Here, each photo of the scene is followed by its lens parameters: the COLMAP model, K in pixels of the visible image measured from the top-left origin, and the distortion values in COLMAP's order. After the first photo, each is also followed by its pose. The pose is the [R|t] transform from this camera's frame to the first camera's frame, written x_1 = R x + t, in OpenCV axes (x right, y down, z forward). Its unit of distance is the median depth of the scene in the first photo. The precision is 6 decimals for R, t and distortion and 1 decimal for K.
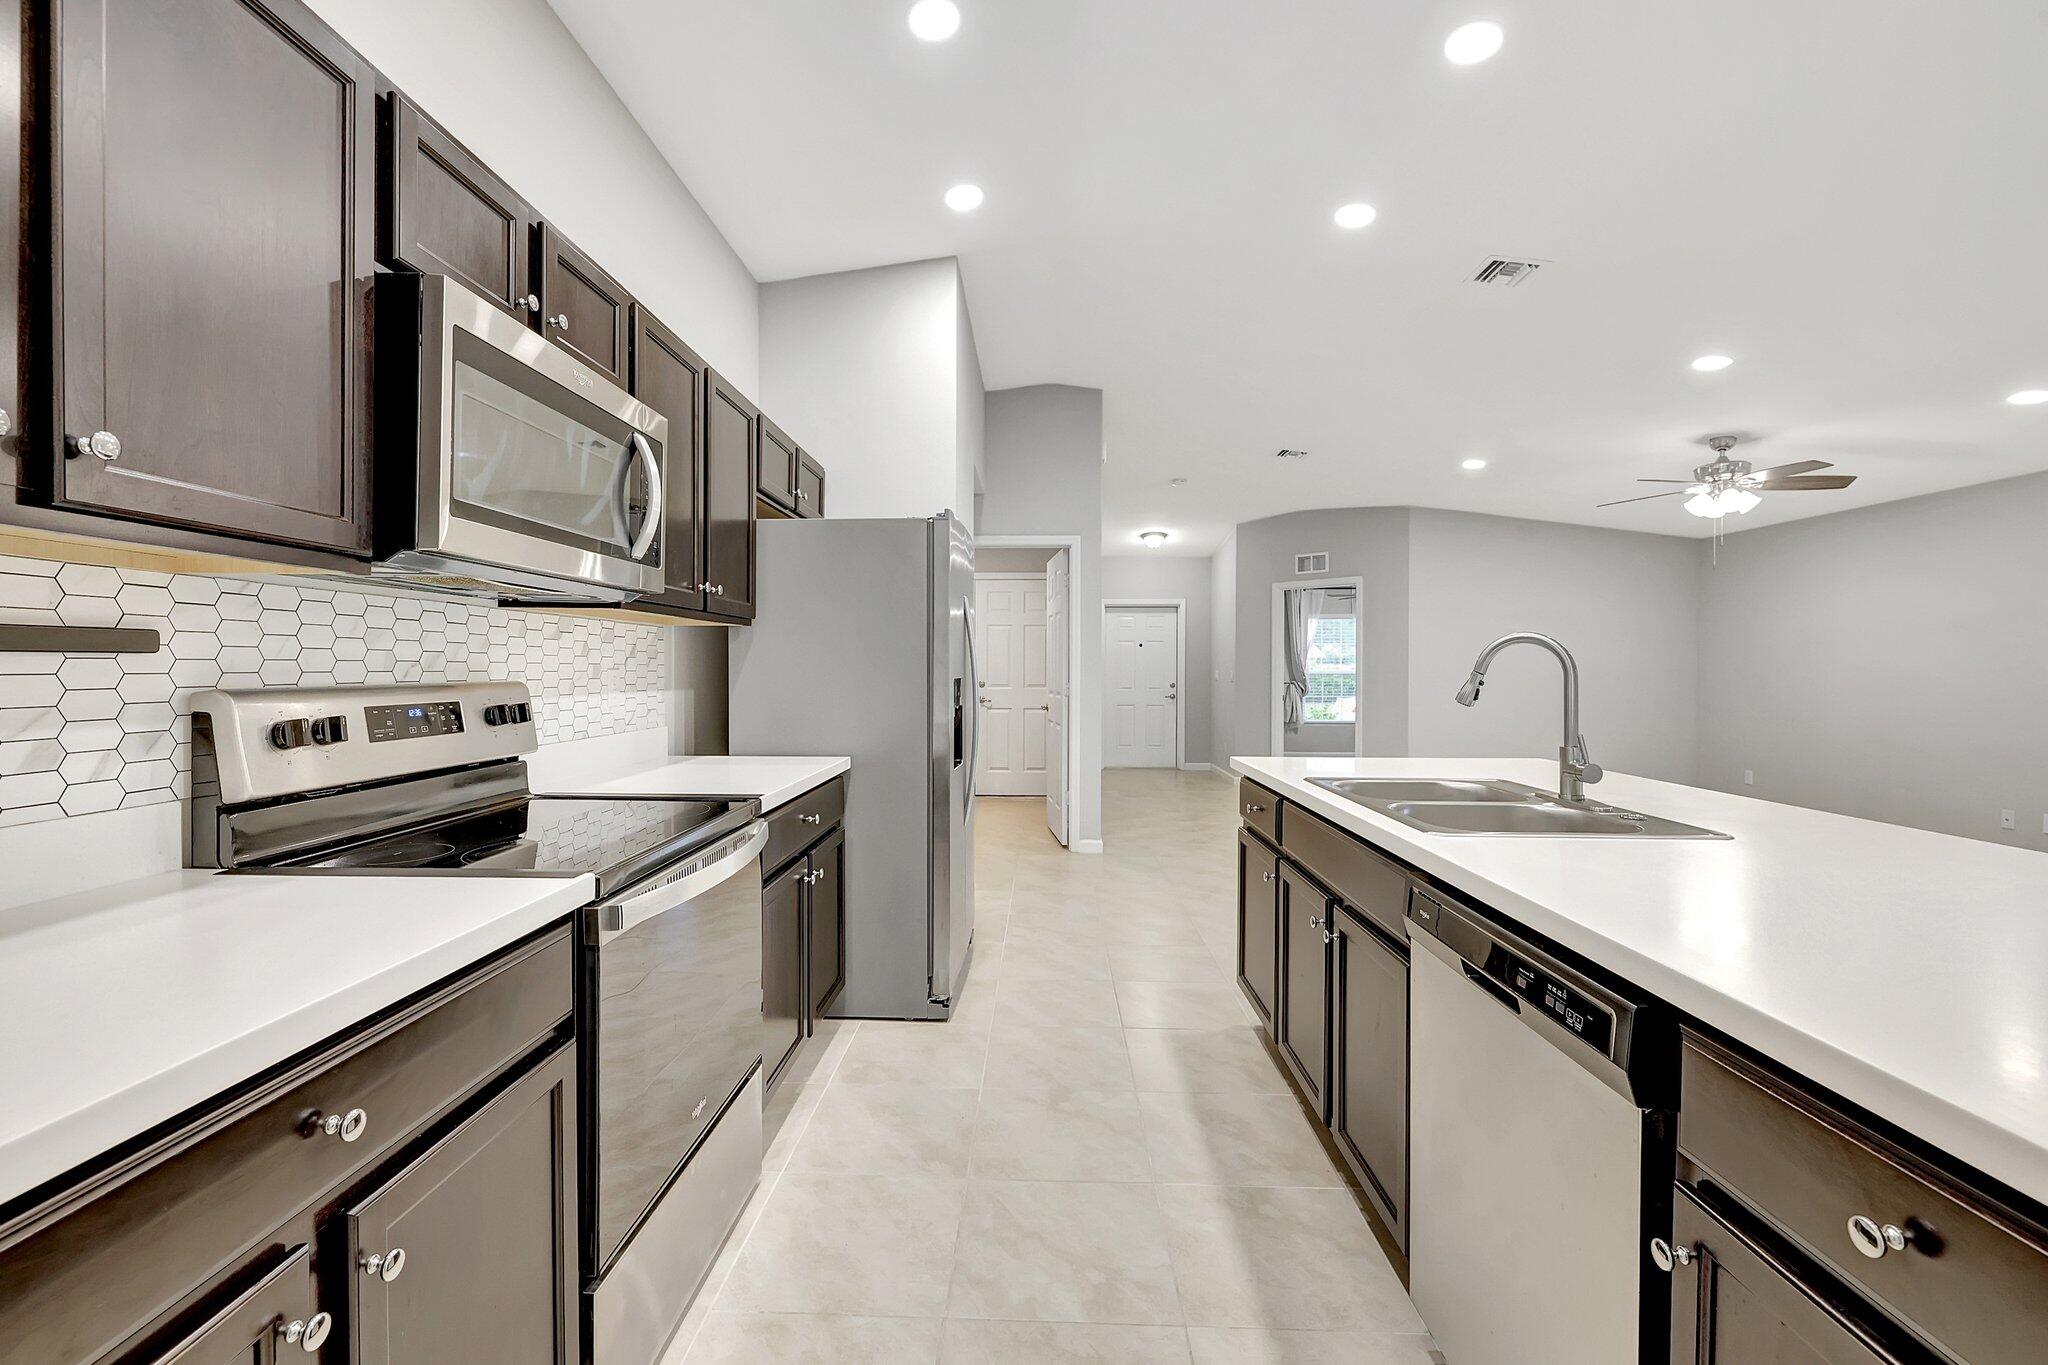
lens RADIAL K [[869.4, 0, 1032.1], [0, 869.4, 666.1], [0, 0, 1]] dist [0.008617, -0.002503]
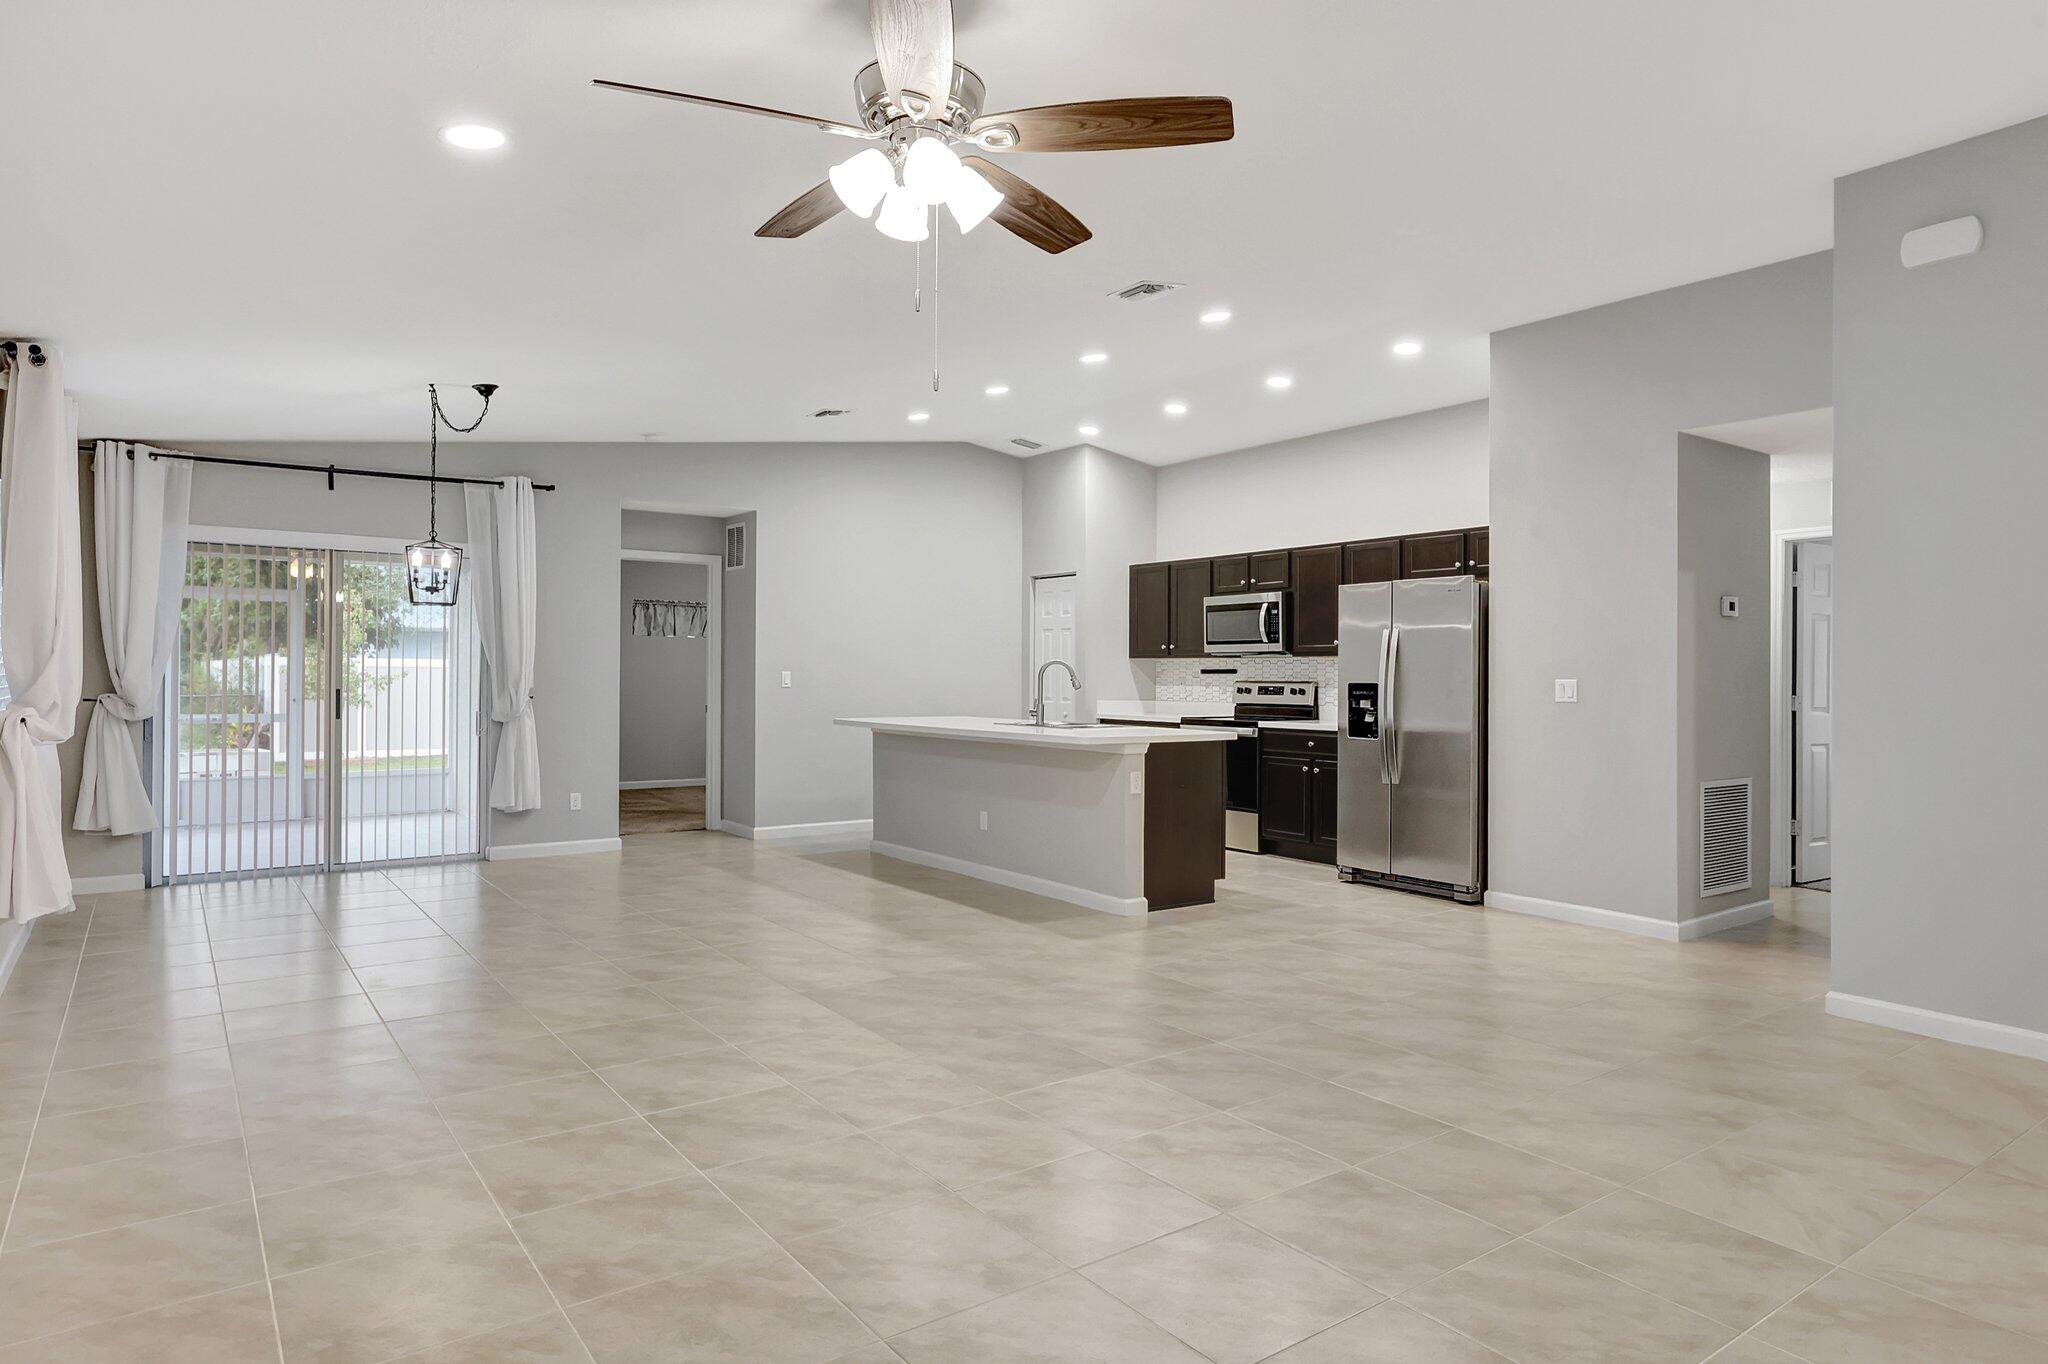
lens RADIAL K [[1172.3, 0, 998.2], [0, 1172.3, 680.7], [0, 0, 1]] dist [0.004549, -0.003339]
pose [[-0.804770, -0.005664, -0.593560, 3.080052], [-0.007406, 0.999972, 0.000500, 0.023235], [0.593541, 0.004798, -0.804790, 4.129569]]
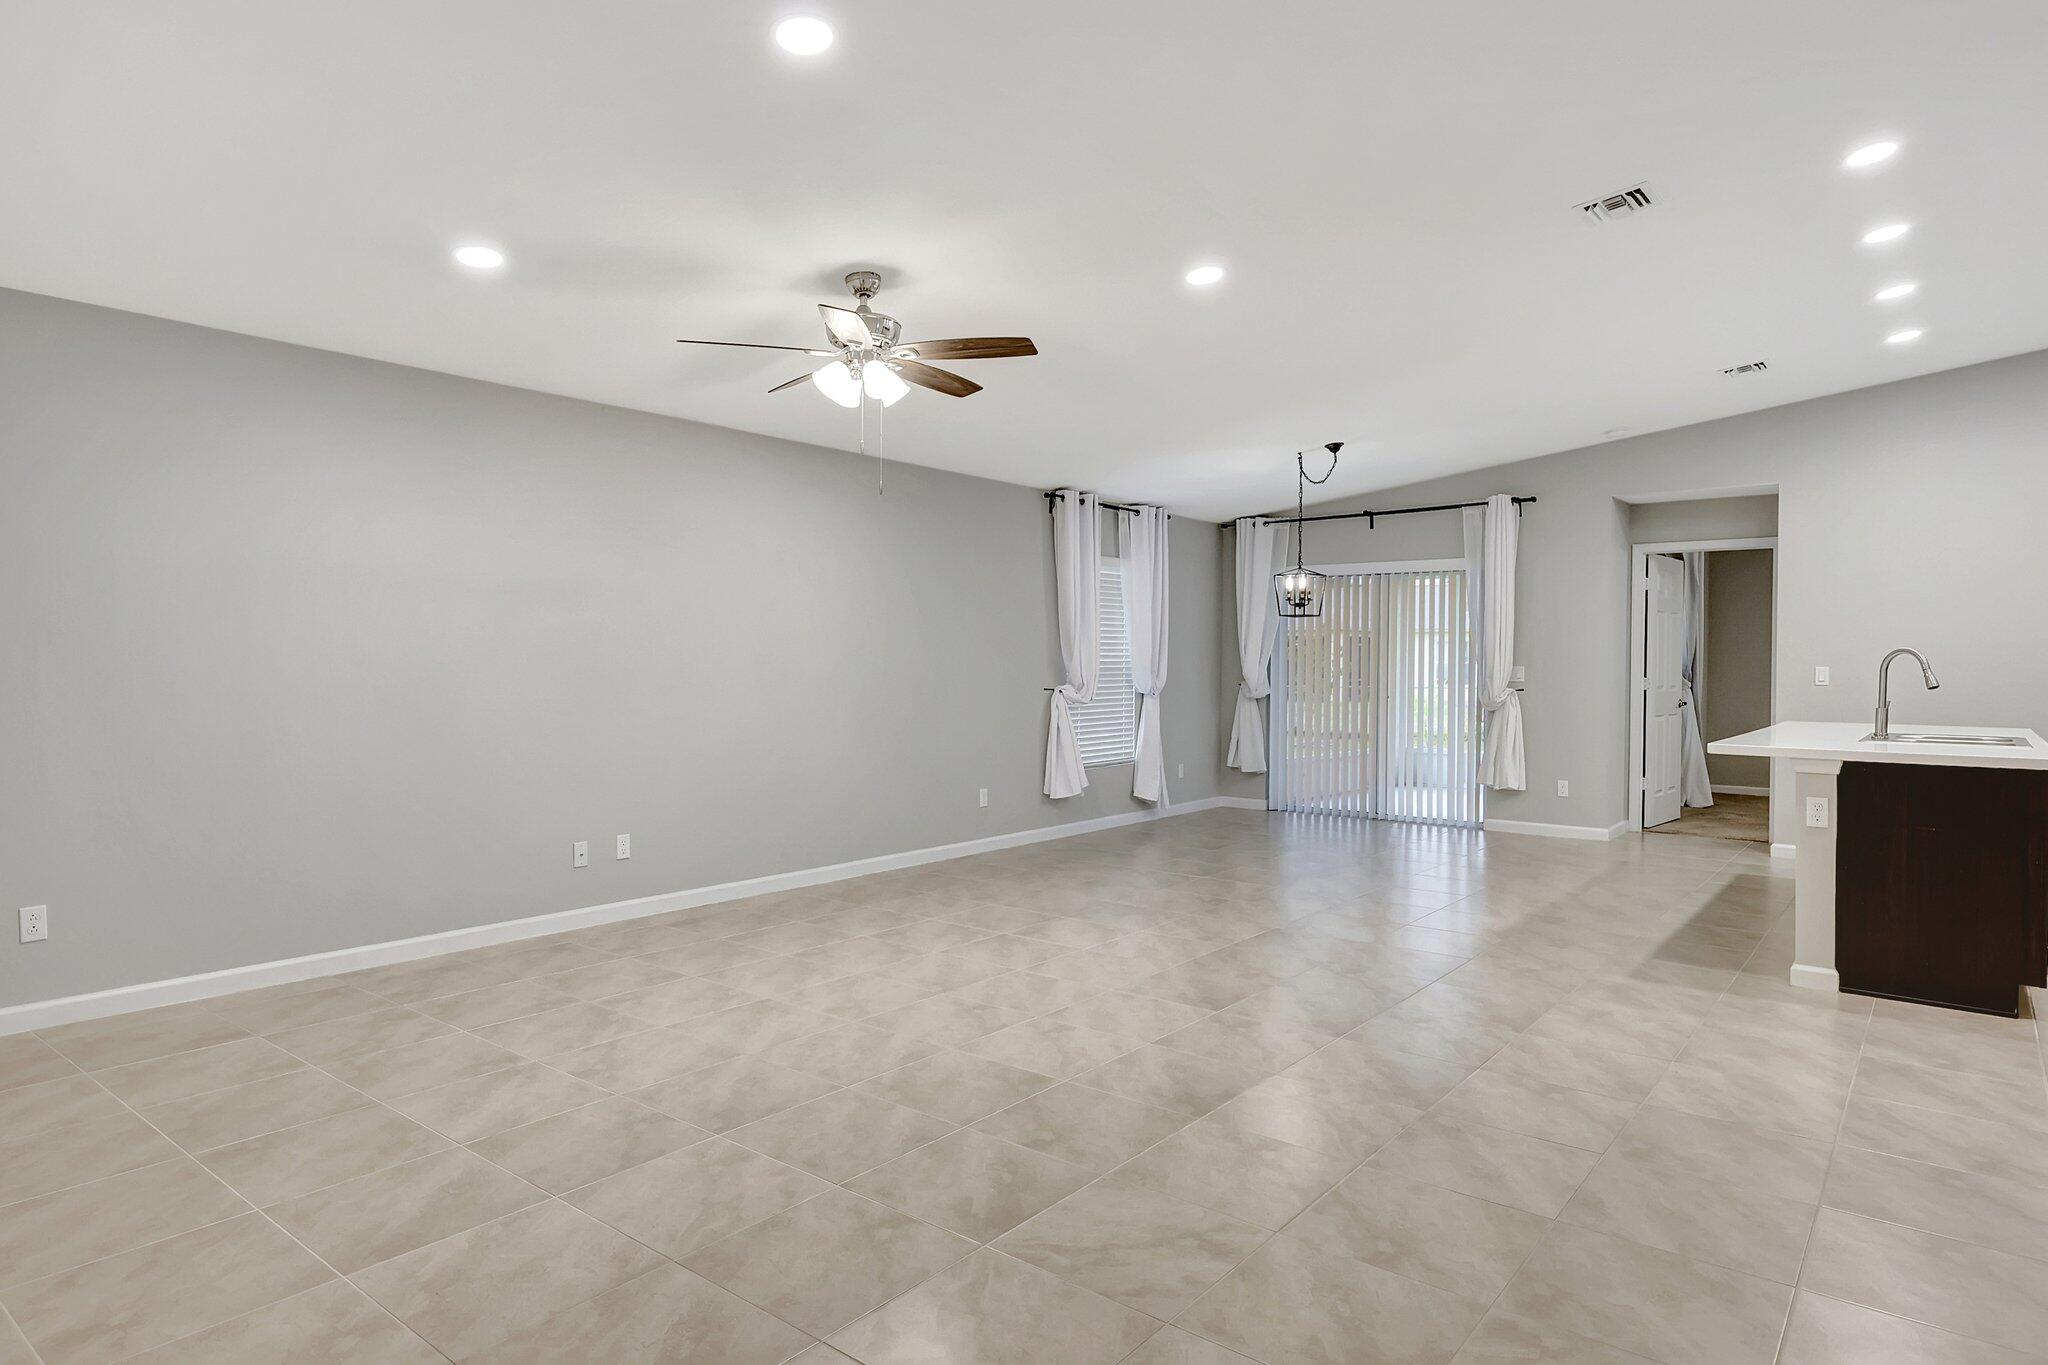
lens RADIAL K [[1172.3, 0, 1018.6], [0, 1172.3, 668.9], [0, 0, 1]] dist [0.004549, -0.003339]
pose [[-0.790924, -0.011750, 0.611802, 0.605560], [-0.011655, 0.999924, 0.004137, 0.017621], [-0.611804, -0.003858, -0.791000, 4.675363]]
